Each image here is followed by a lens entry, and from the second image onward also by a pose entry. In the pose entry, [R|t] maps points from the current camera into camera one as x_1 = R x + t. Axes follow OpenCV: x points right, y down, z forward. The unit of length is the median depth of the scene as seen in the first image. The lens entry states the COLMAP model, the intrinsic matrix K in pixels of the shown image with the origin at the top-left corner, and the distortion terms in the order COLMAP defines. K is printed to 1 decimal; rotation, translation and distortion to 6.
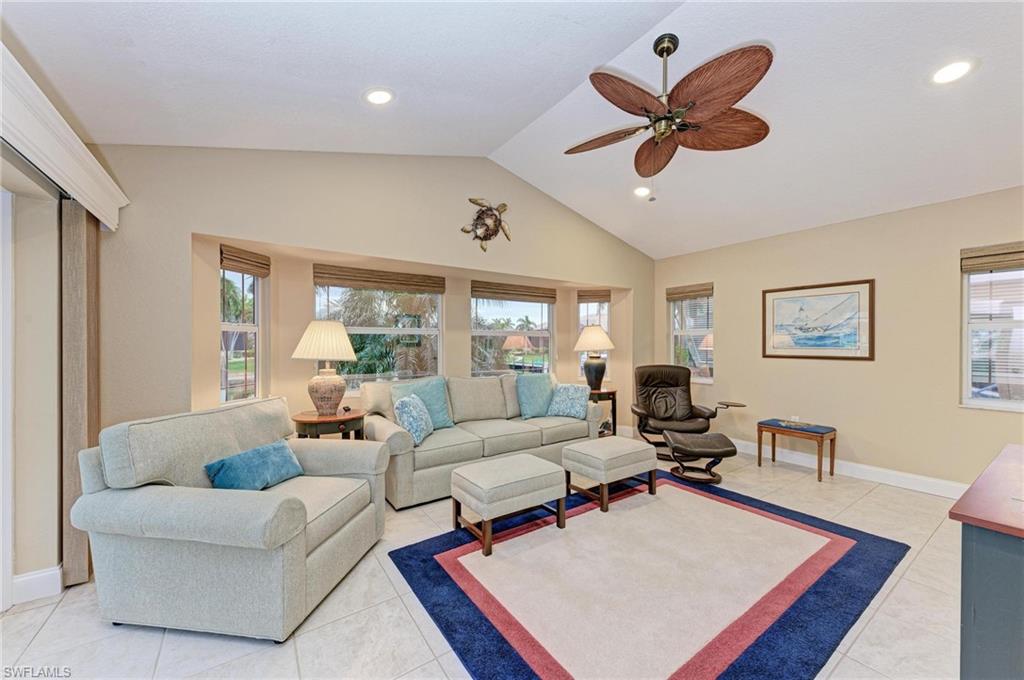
lens RADIAL K [[388.7, 0, 516.3], [0, 388.7, 343.1], [0, 0, 1]] dist [0.014627, -0.000259]
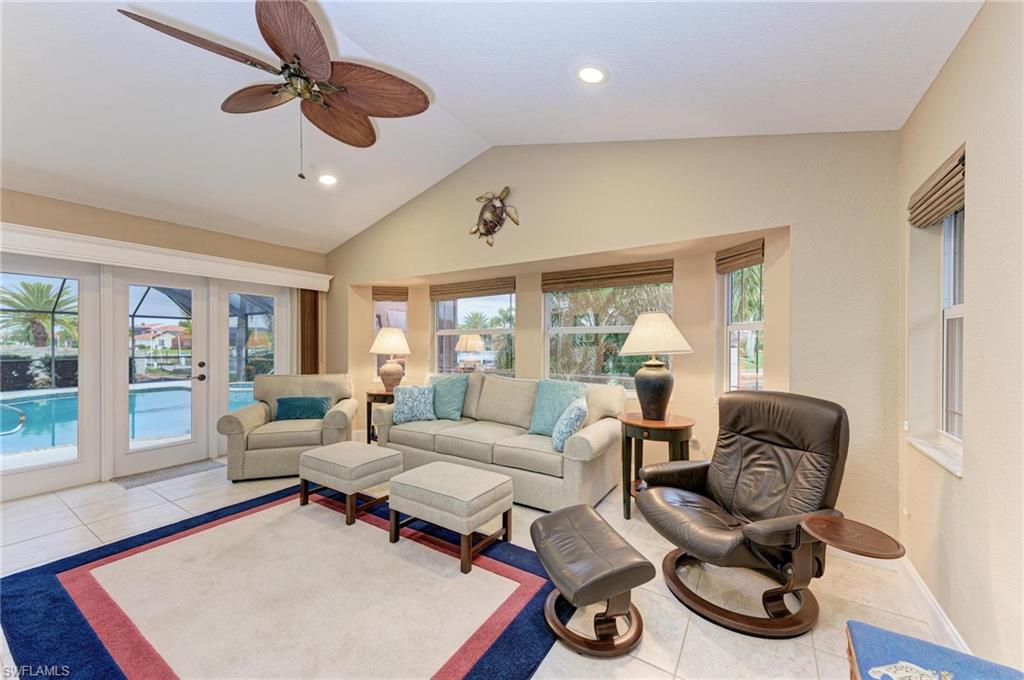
lens RADIAL K [[388.7, 0, 516.3], [0, 388.7, 343.1], [0, 0, 1]] dist [0.014627, -0.000259]
pose [[0.382018, 0.002687, -0.924151, 0.826439], [0.000616, 0.999995, 0.003162, -0.000476], [0.924155, -0.001777, 0.382015, 0.688623]]
